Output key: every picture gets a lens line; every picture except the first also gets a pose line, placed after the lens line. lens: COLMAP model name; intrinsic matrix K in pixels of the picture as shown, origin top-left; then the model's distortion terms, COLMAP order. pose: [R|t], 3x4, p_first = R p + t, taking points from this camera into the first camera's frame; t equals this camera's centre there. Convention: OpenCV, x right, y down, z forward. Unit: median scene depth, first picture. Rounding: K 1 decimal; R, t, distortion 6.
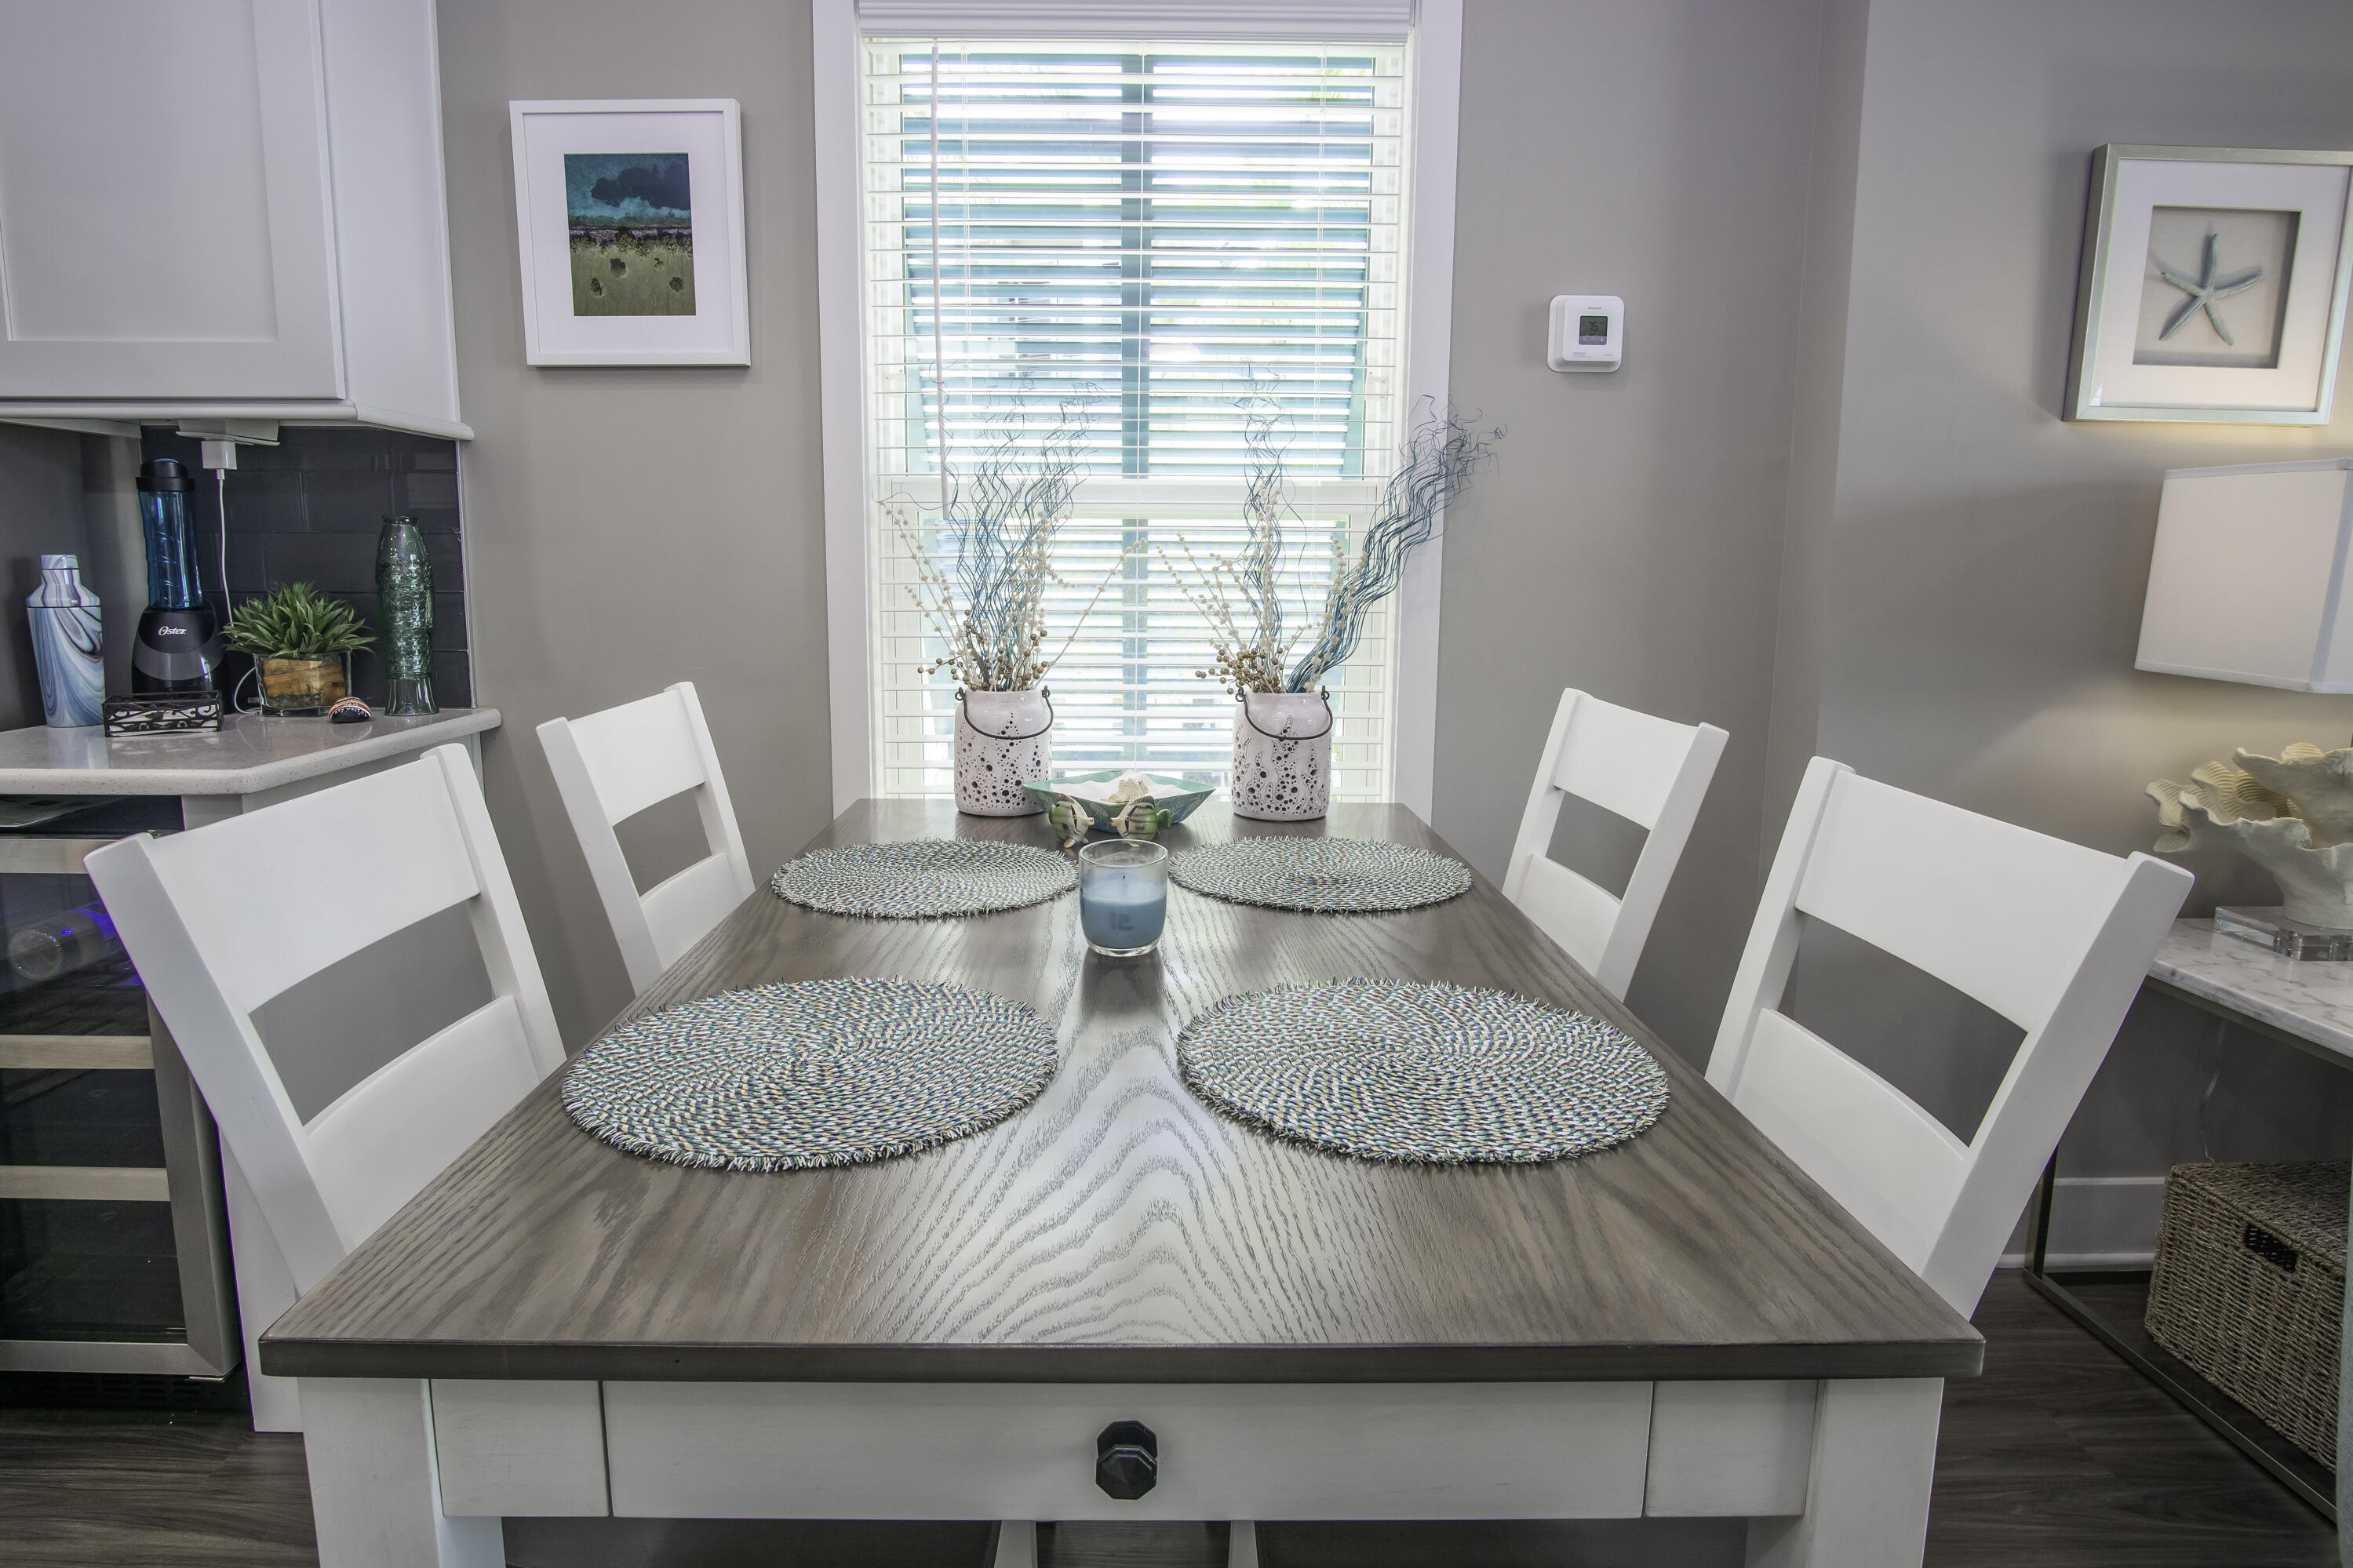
lens RADIAL K [[1286.0, 0, 1166.2], [0, 1286.0, 759.3], [0, 0, 1]] dist [-0.034891, 0.011411]
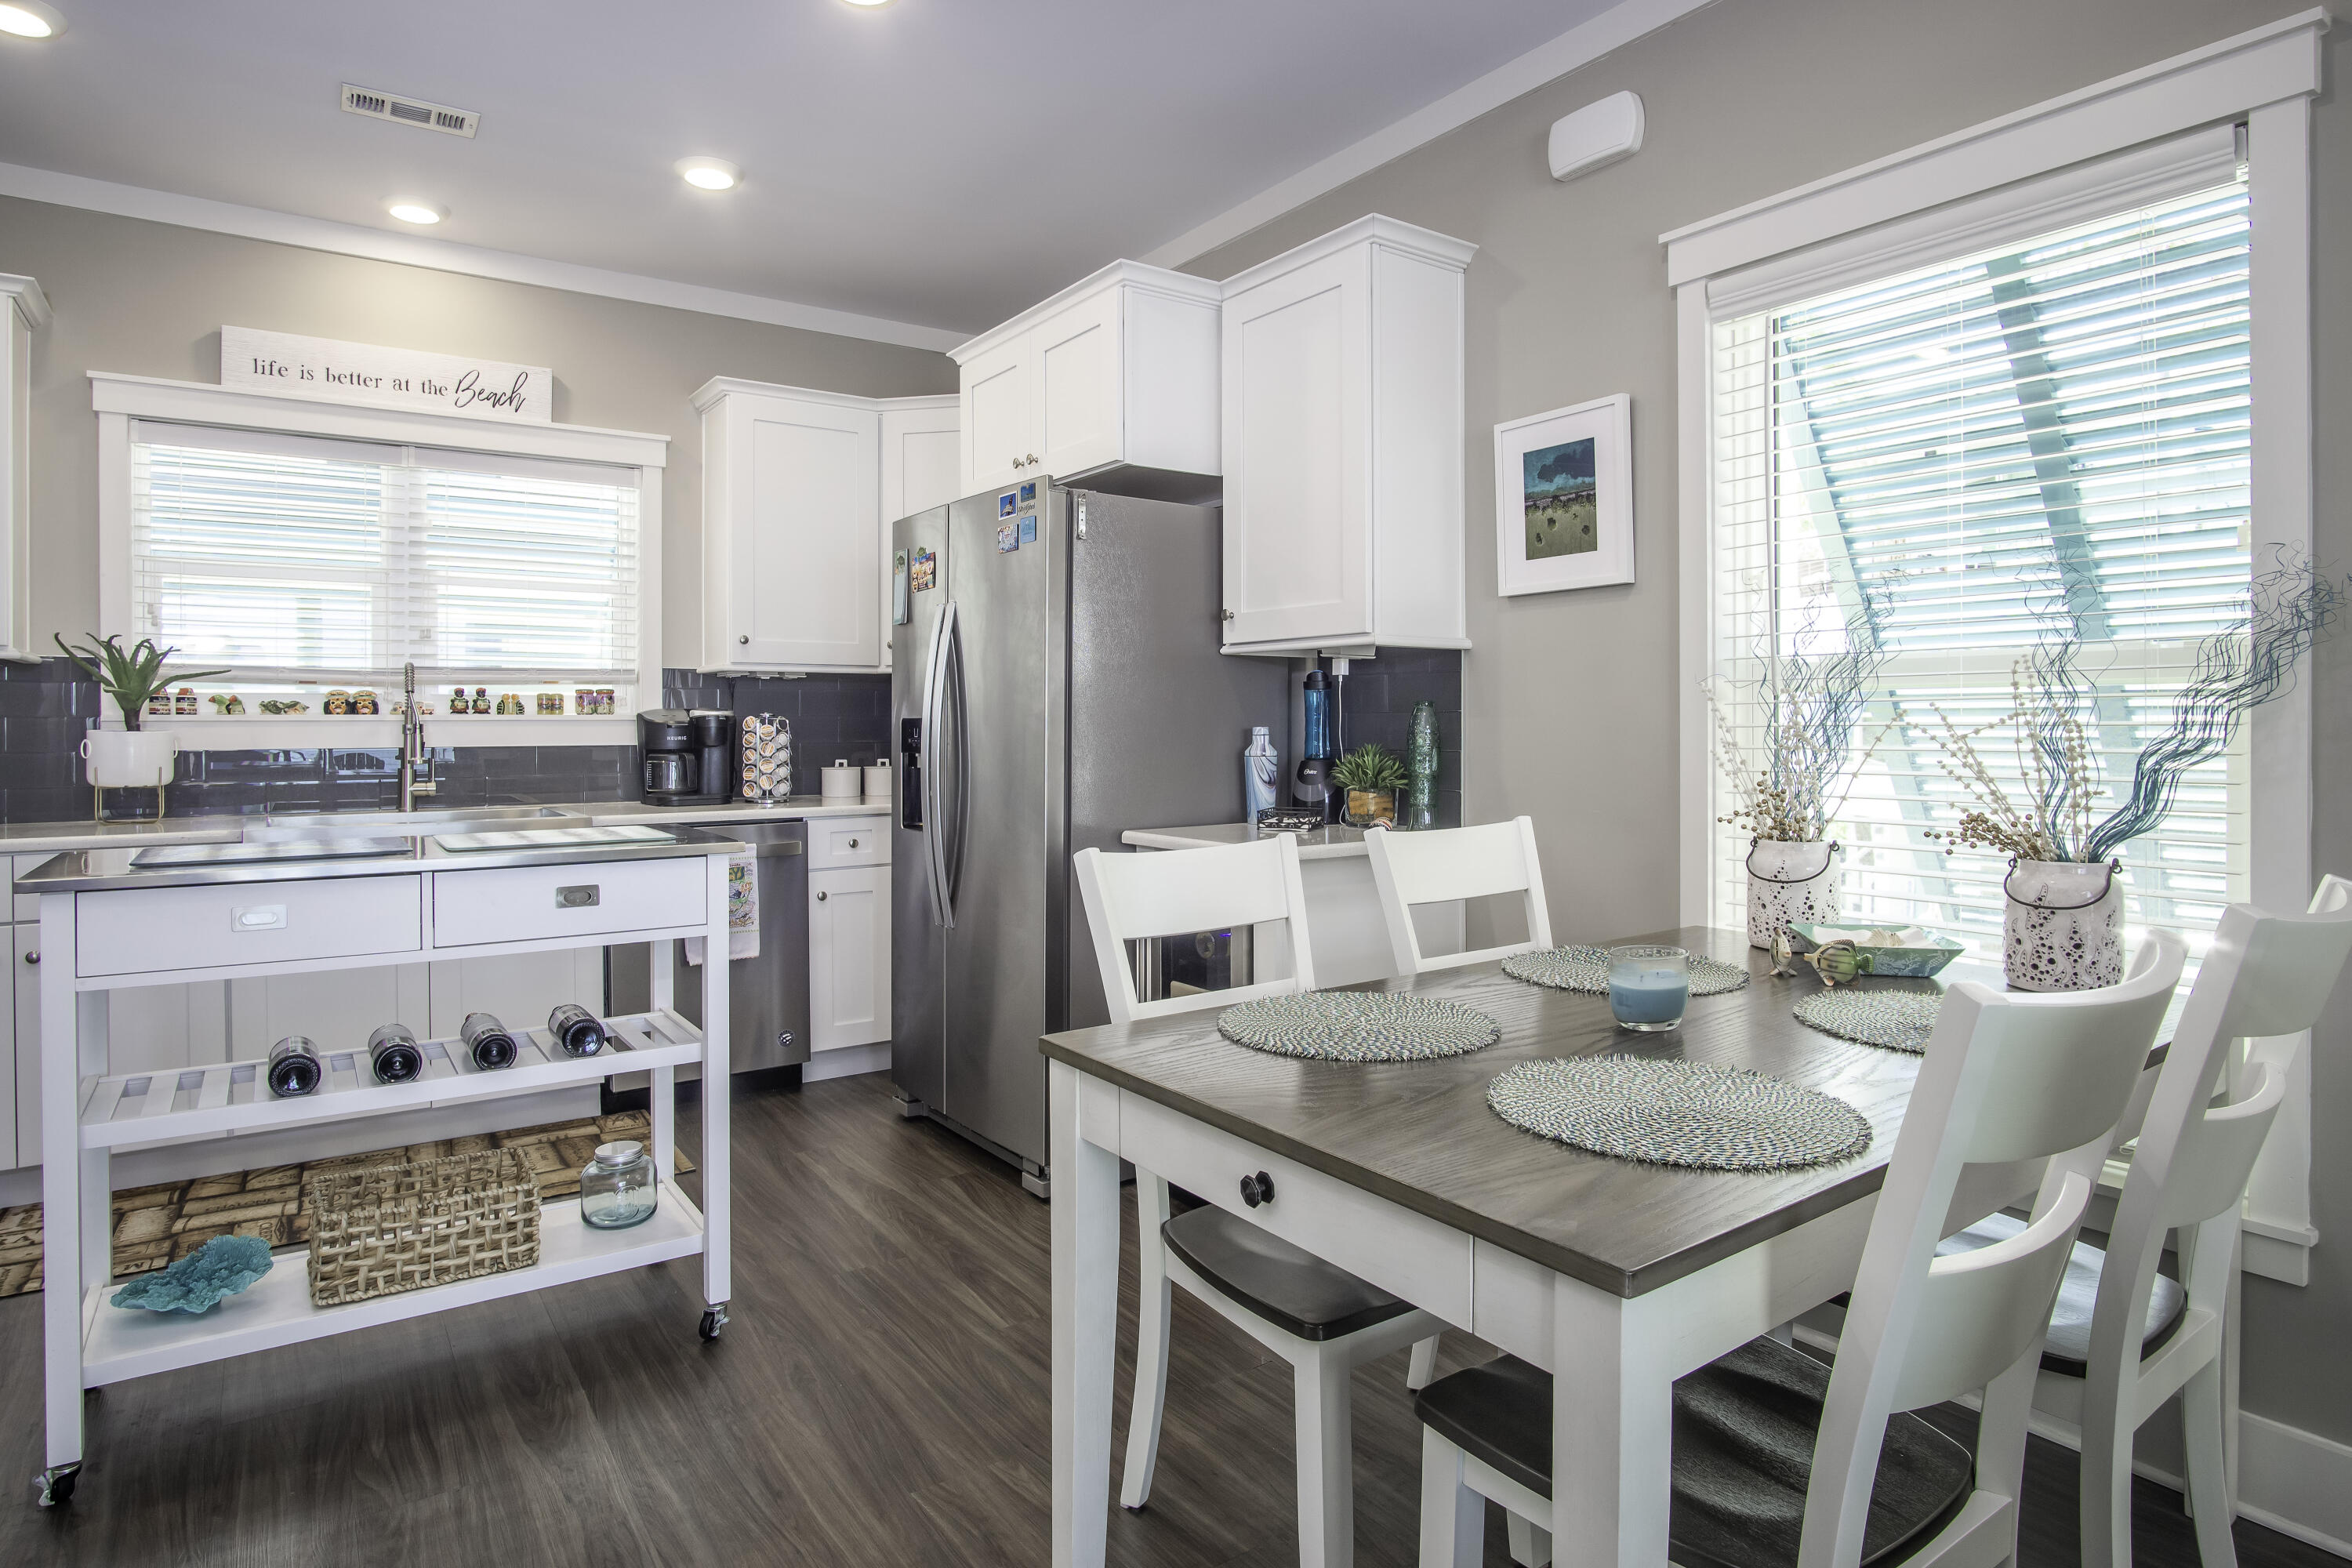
lens RADIAL K [[1285.6, 0, 1159.4], [0, 1285.6, 725.0], [0, 0, 1]] dist [-0.034891, 0.011411]
pose [[0.555367, -0.009016, -0.831557, 0.511886], [-0.120466, 0.988522, -0.091173, 0.015531], [0.822834, 0.150809, 0.547906, -0.101351]]
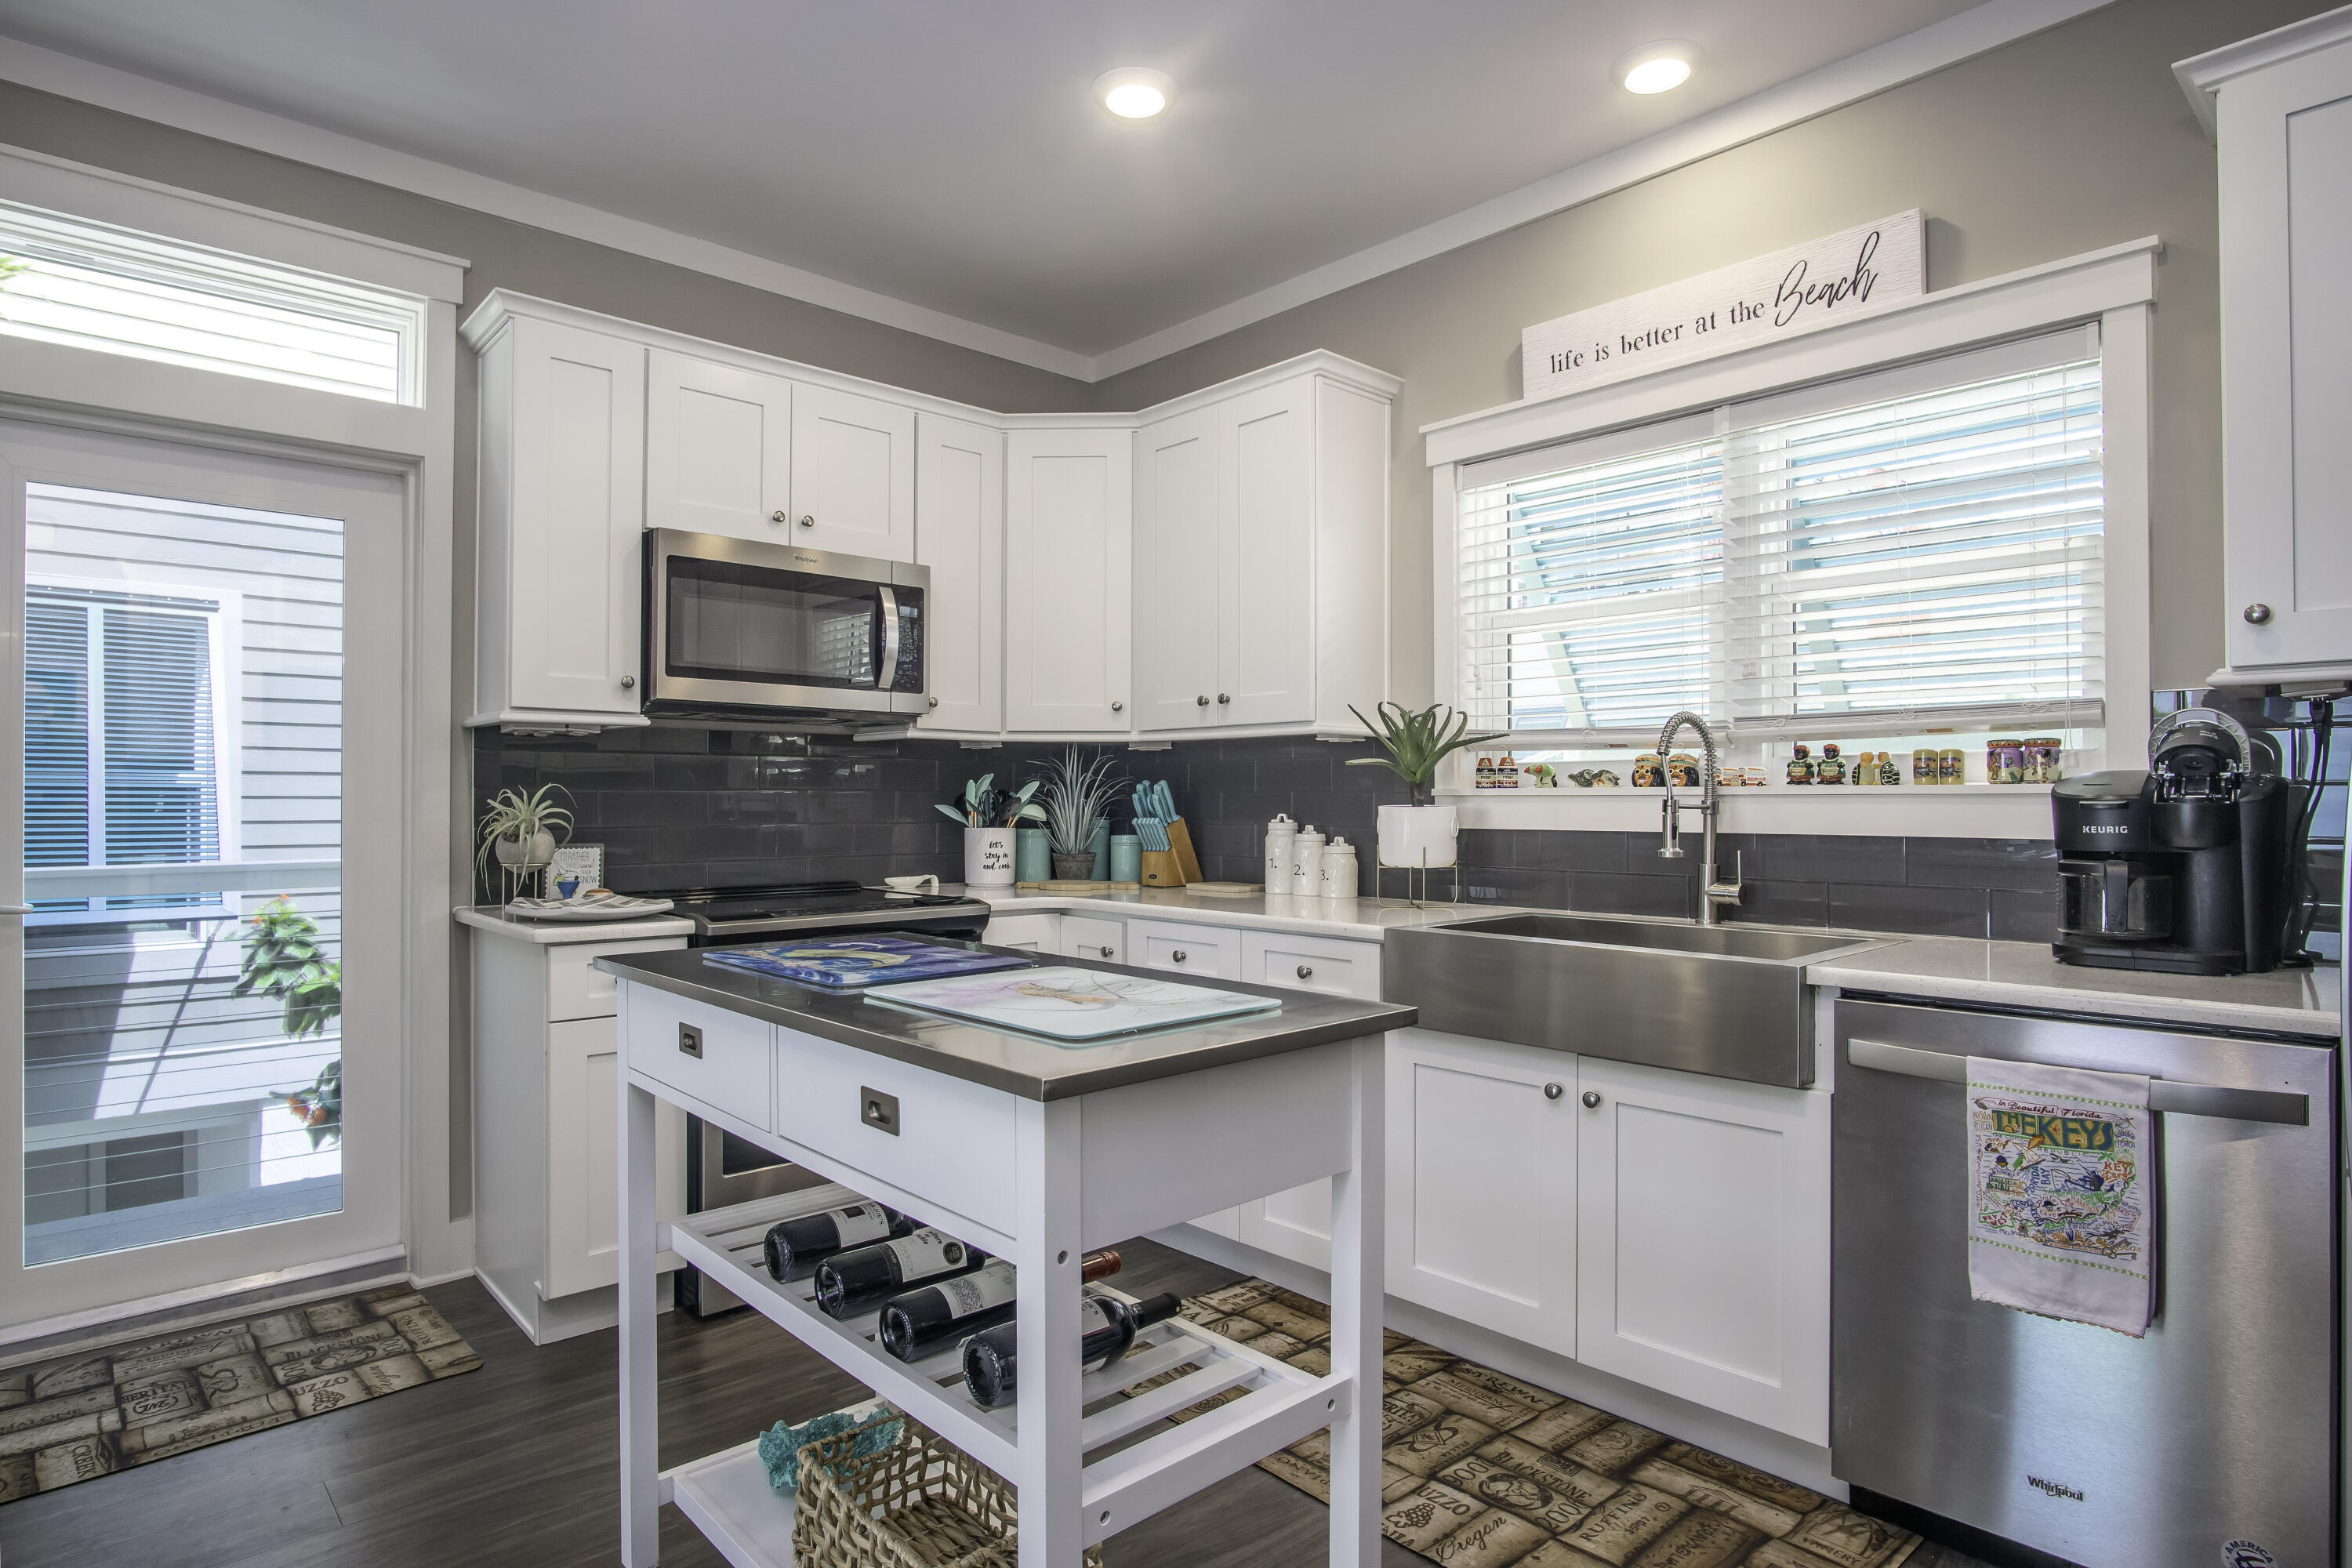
lens RADIAL K [[1285.6, 0, 1156.5], [0, 1285.6, 783.8], [0, 0, 1]] dist [-0.034891, 0.011411]
pose [[-0.757216, -0.015664, -0.652976, -0.415356], [-0.107217, 0.989133, 0.100604, -0.118547], [0.644304, 0.146189, -0.750667, 0.678189]]
